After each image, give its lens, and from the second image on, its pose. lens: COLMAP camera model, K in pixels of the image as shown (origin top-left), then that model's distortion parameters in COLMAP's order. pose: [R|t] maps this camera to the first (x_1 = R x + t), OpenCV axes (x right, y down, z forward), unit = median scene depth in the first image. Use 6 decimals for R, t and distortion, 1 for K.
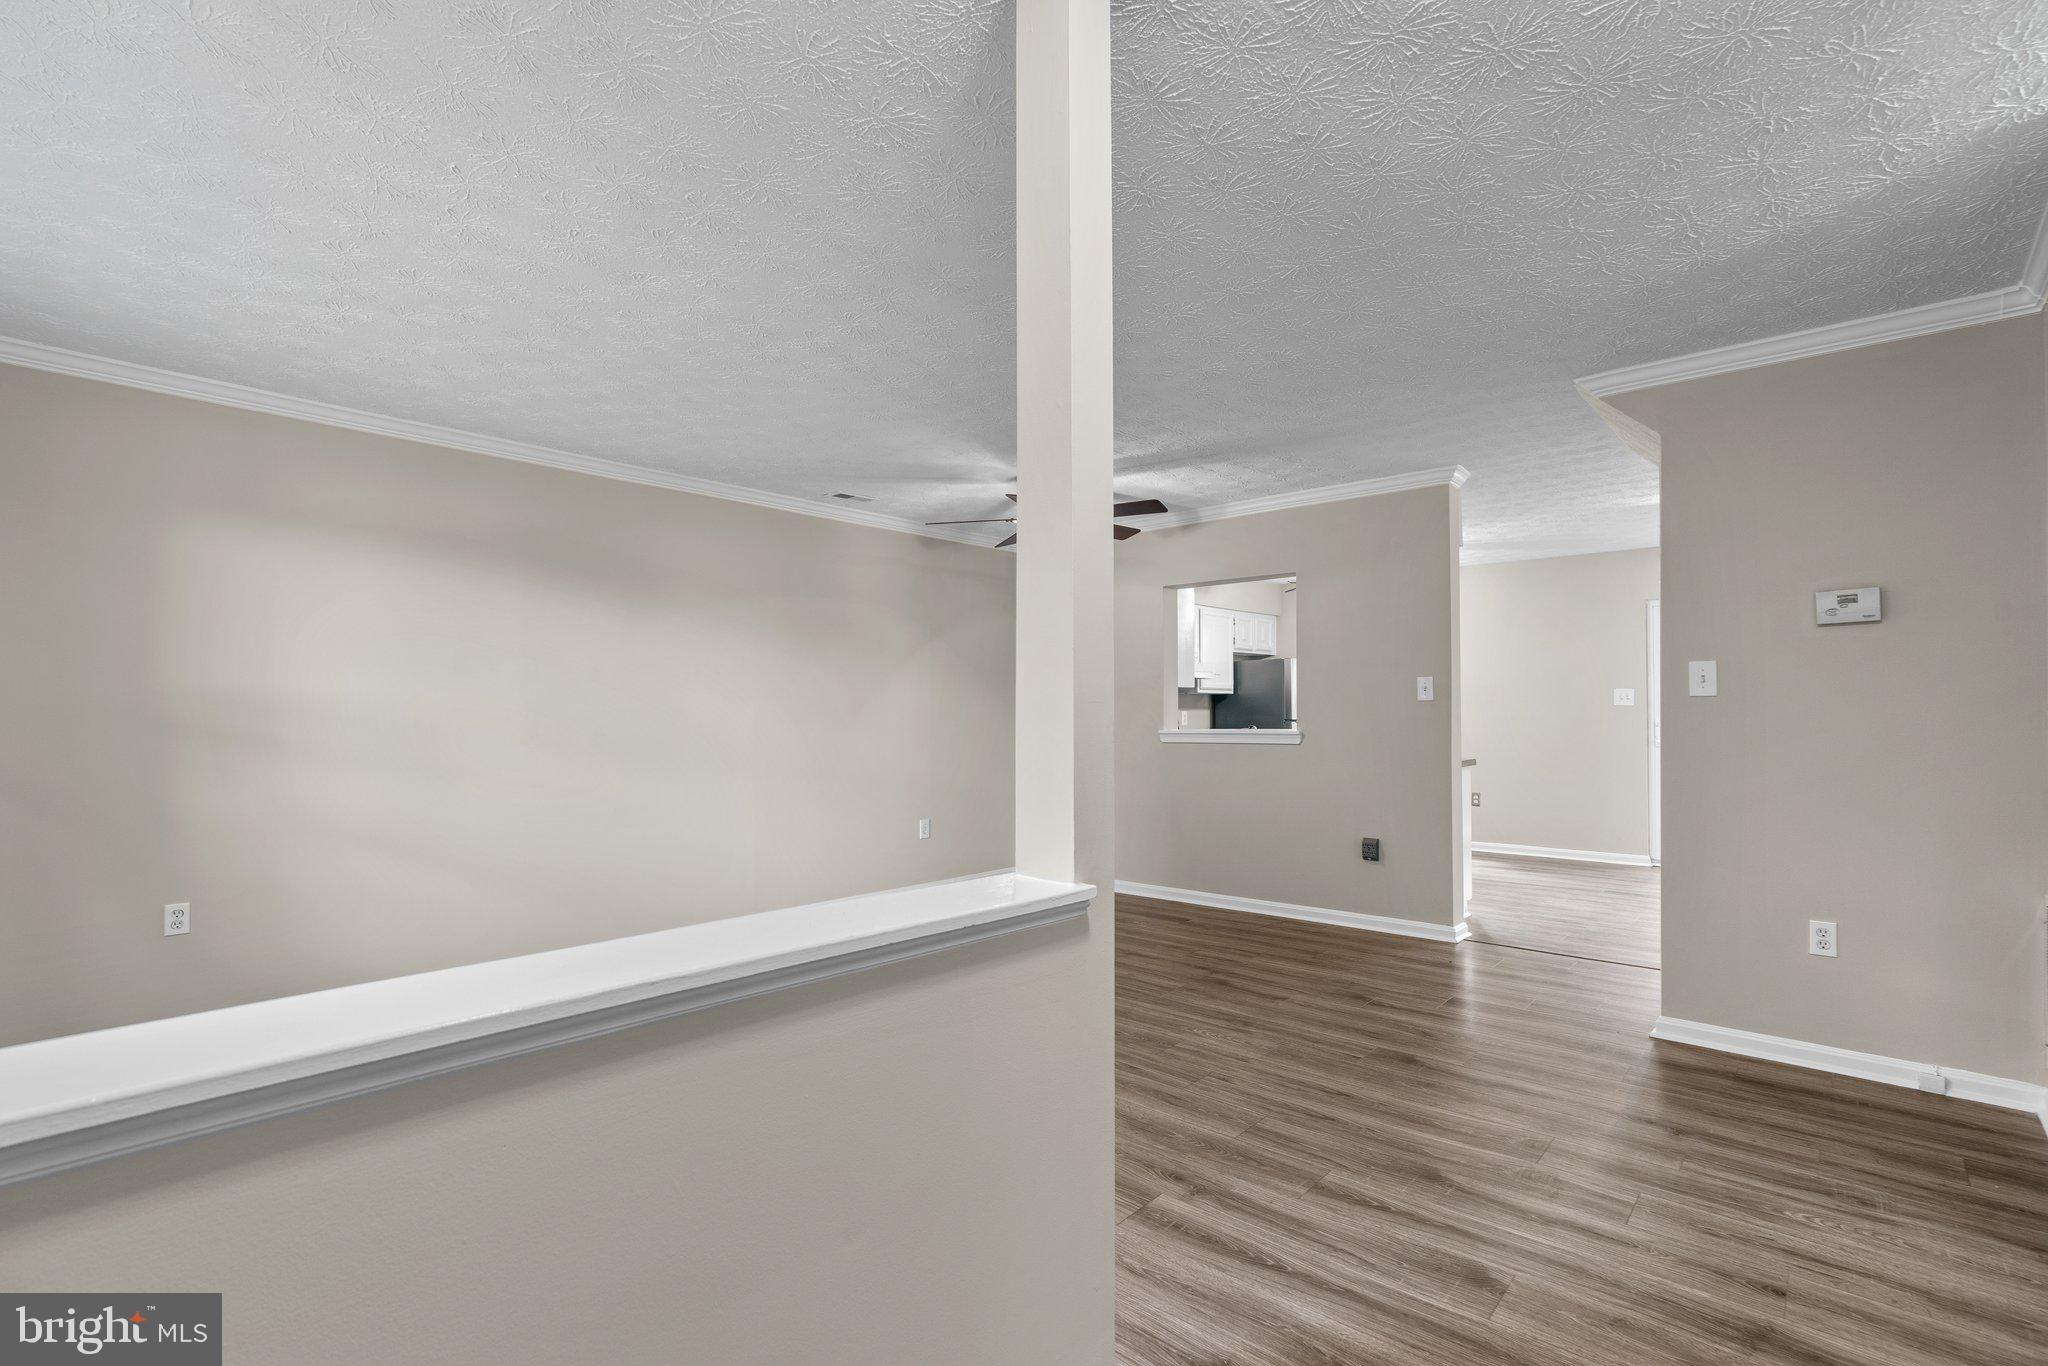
lens RADIAL K [[924.2, 0, 1018.7], [0, 924.2, 700.4], [0, 0, 1]] dist [-0.000859, 0.000209]
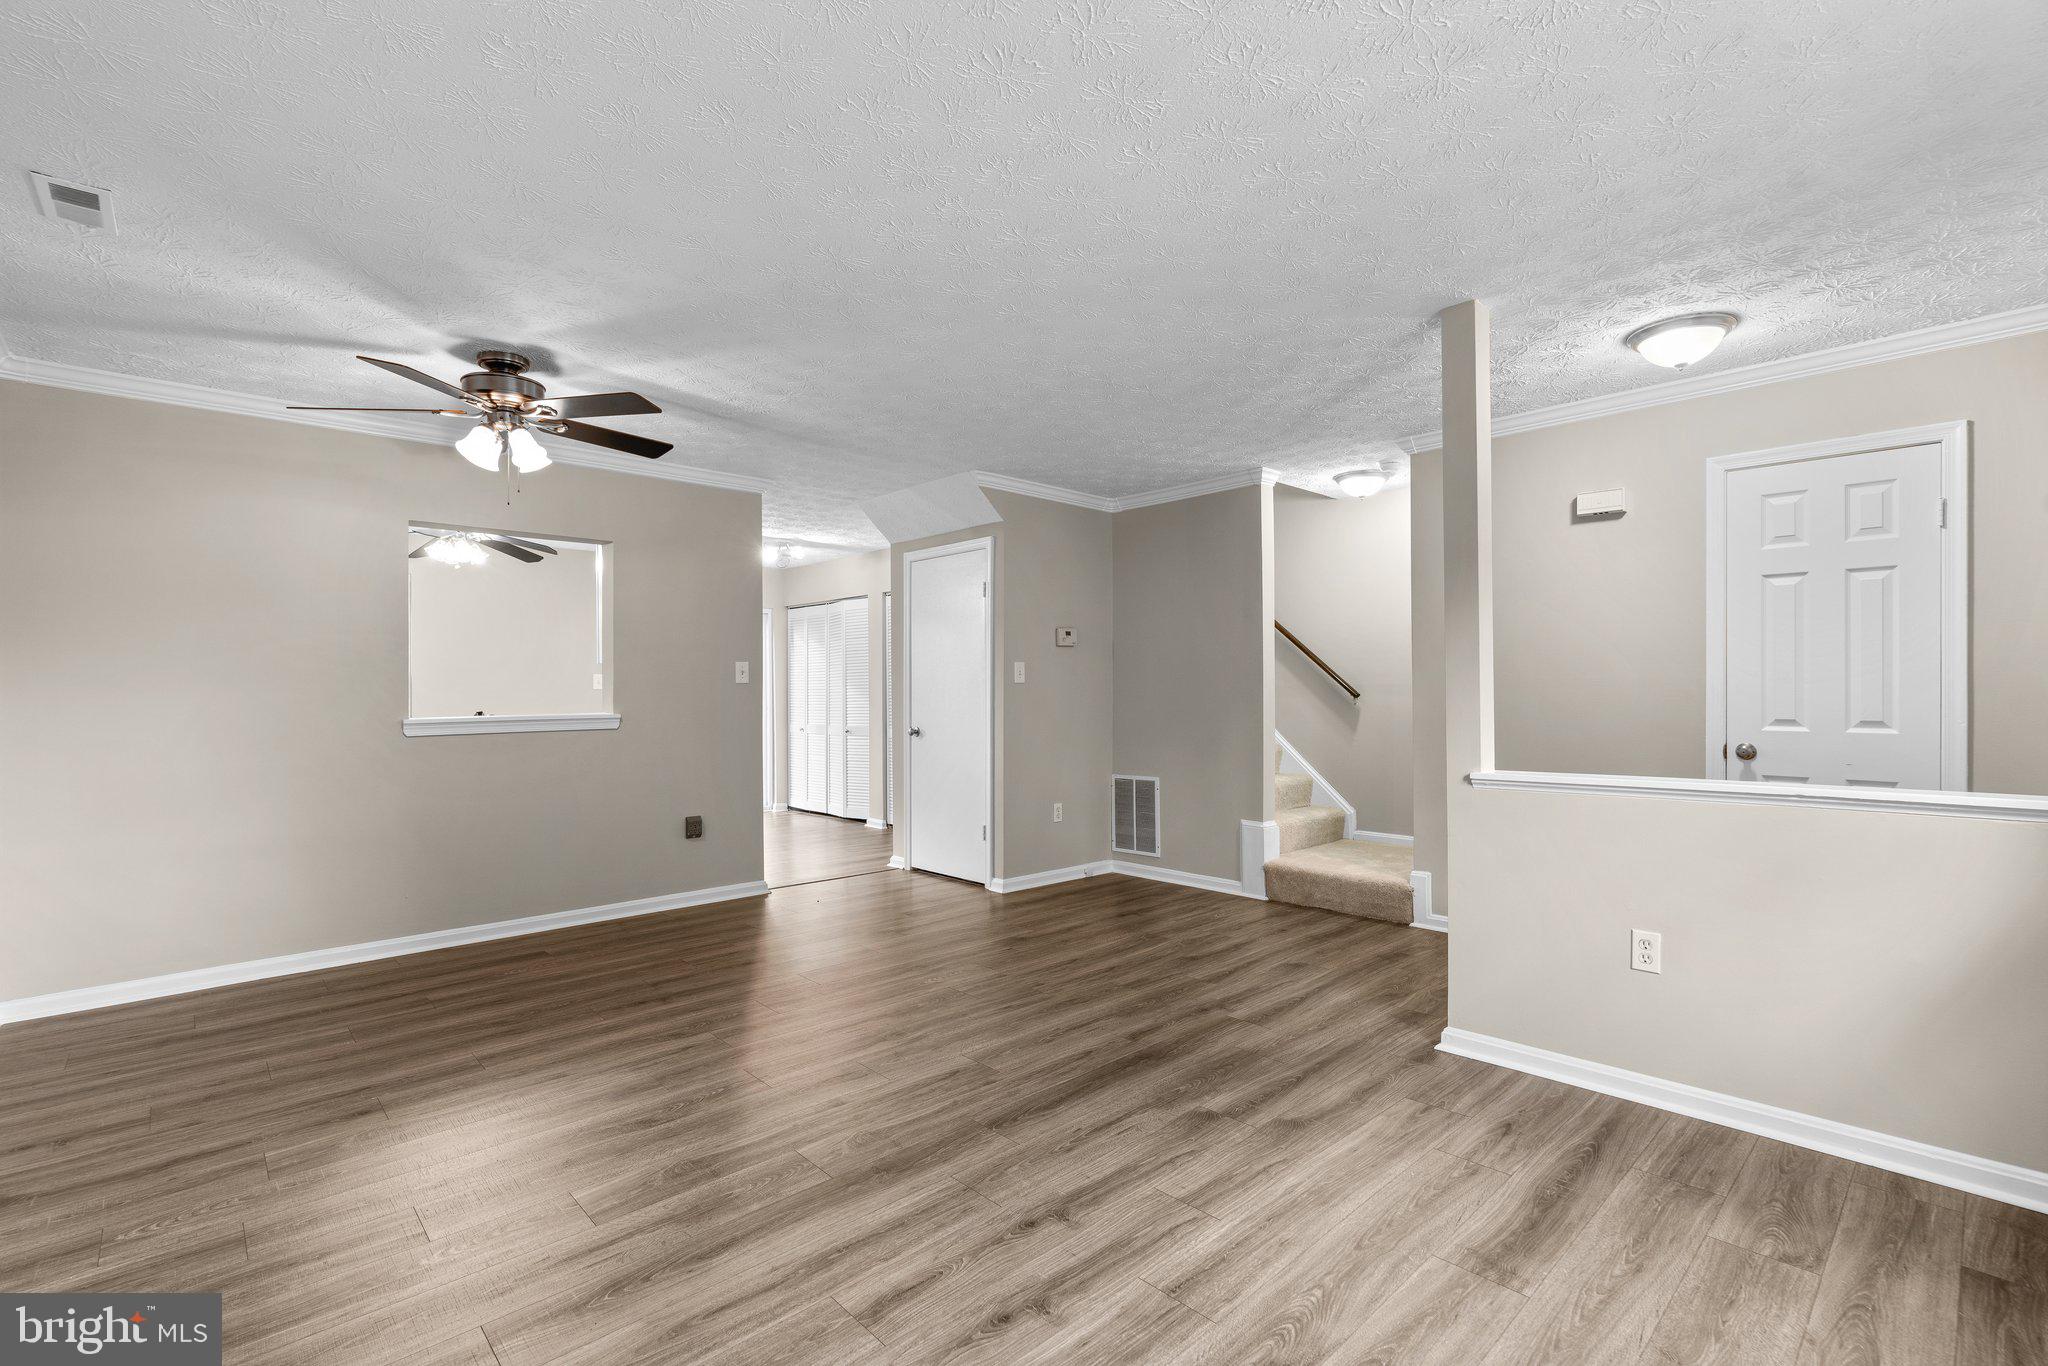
lens RADIAL K [[929.9, 0, 1031.4], [0, 929.9, 693.5], [0, 0, 1]] dist [-0.012180, 0.009033]
pose [[0.084405, -0.000858, 0.996431, -1.105319], [-0.008858, 0.999959, 0.001611, 0.013601], [-0.996392, -0.008962, 0.084394, 0.969962]]
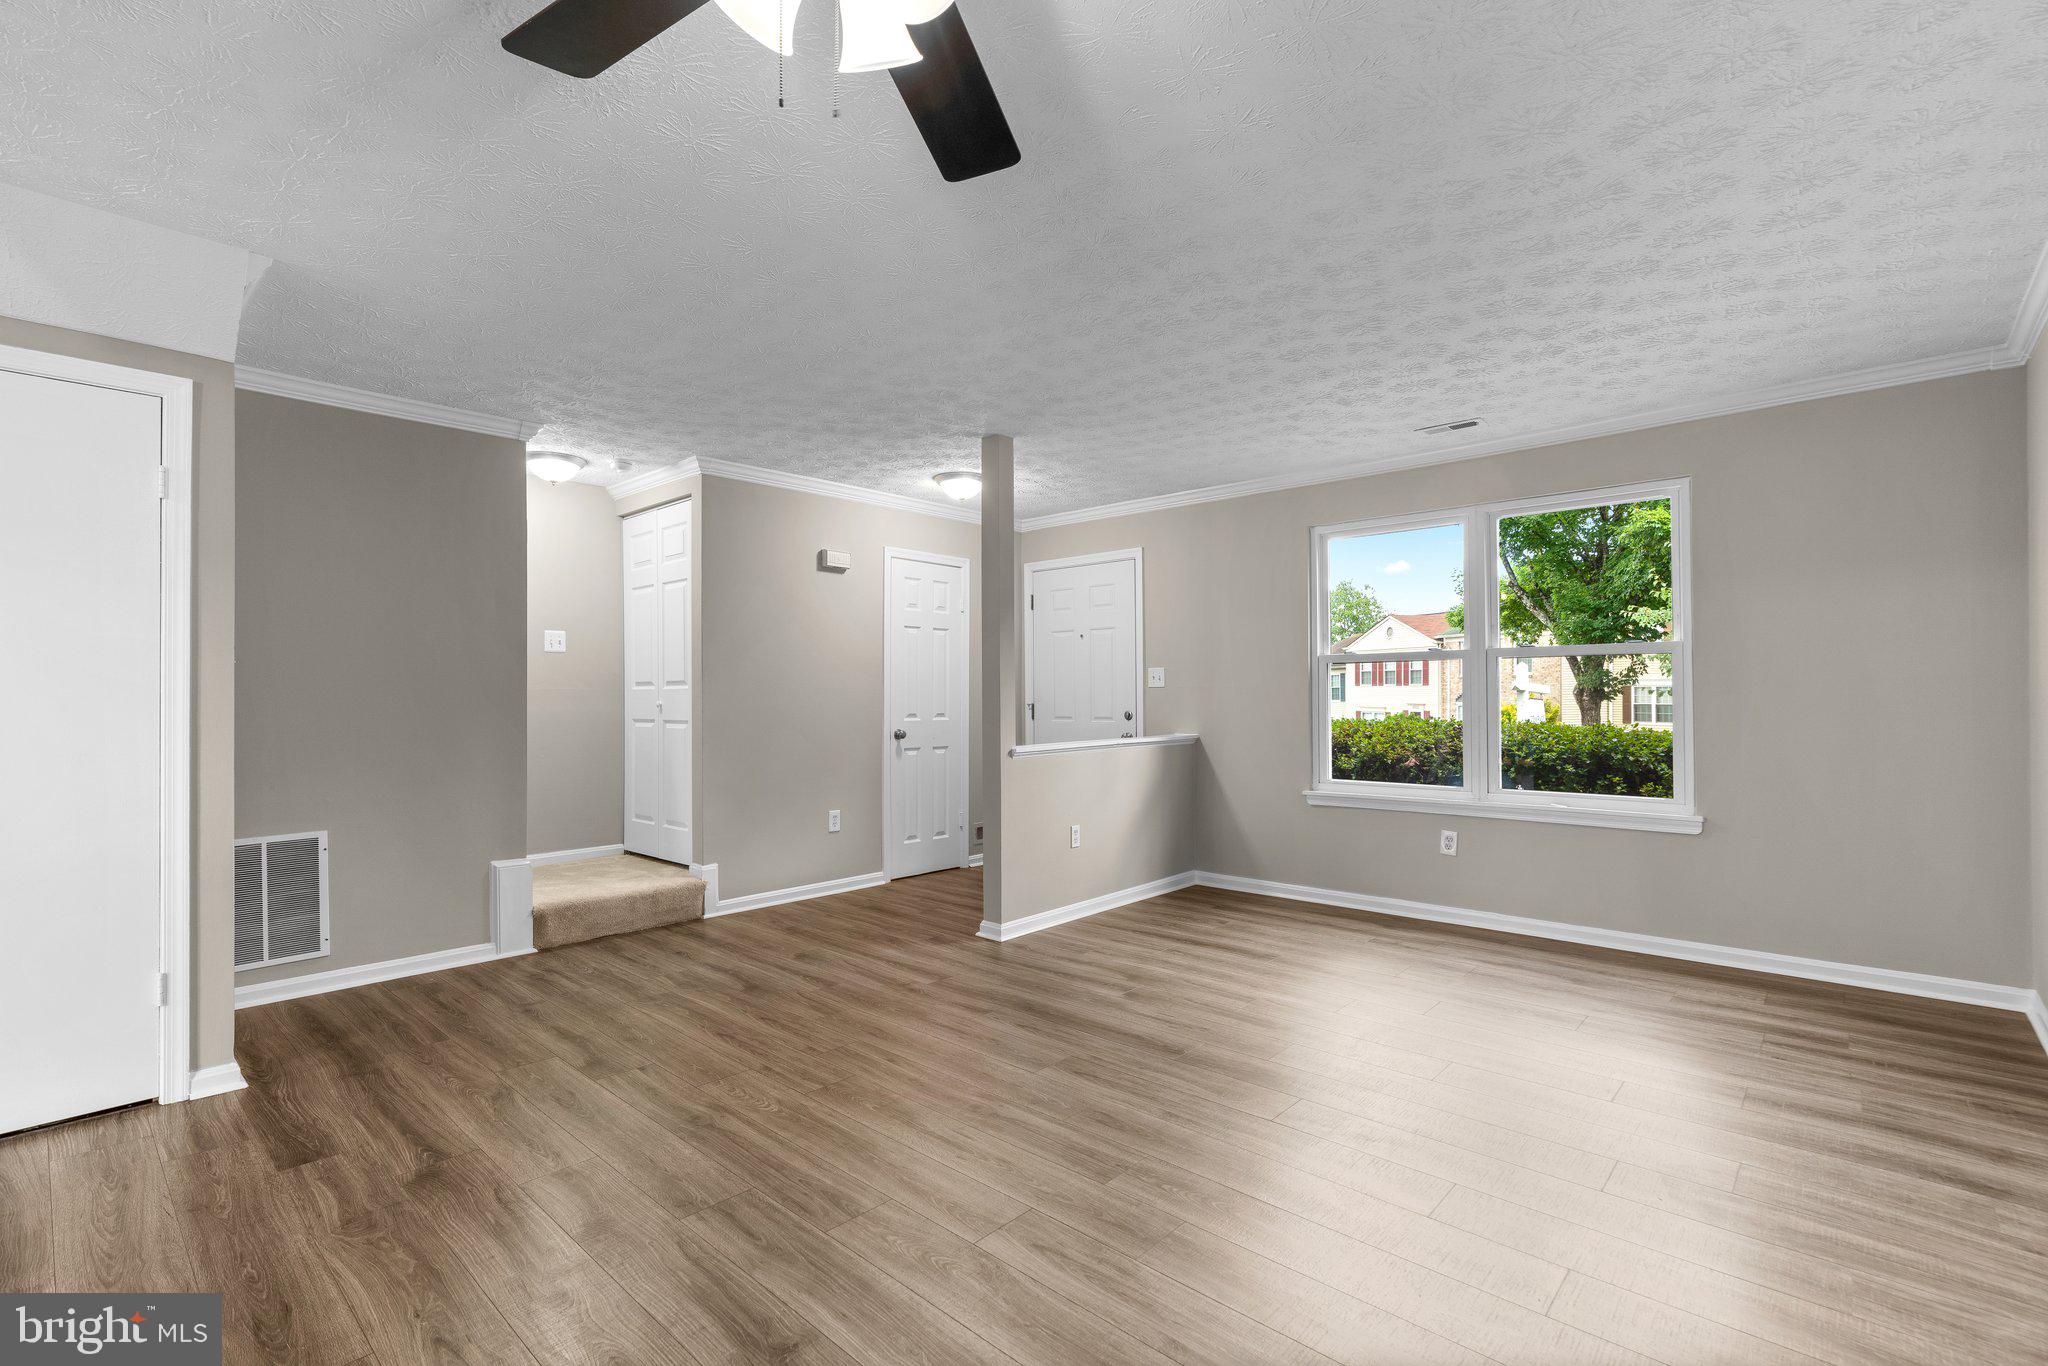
lens RADIAL K [[929.9, 0, 1031.4], [0, 929.9, 693.5], [0, 0, 1]] dist [-0.012180, 0.009033]
pose [[-0.999986, 0.005224, -0.000683, -0.028016], [0.005235, 0.999855, -0.016178, 0.031827], [0.000598, -0.016182, -0.999869, 2.183356]]
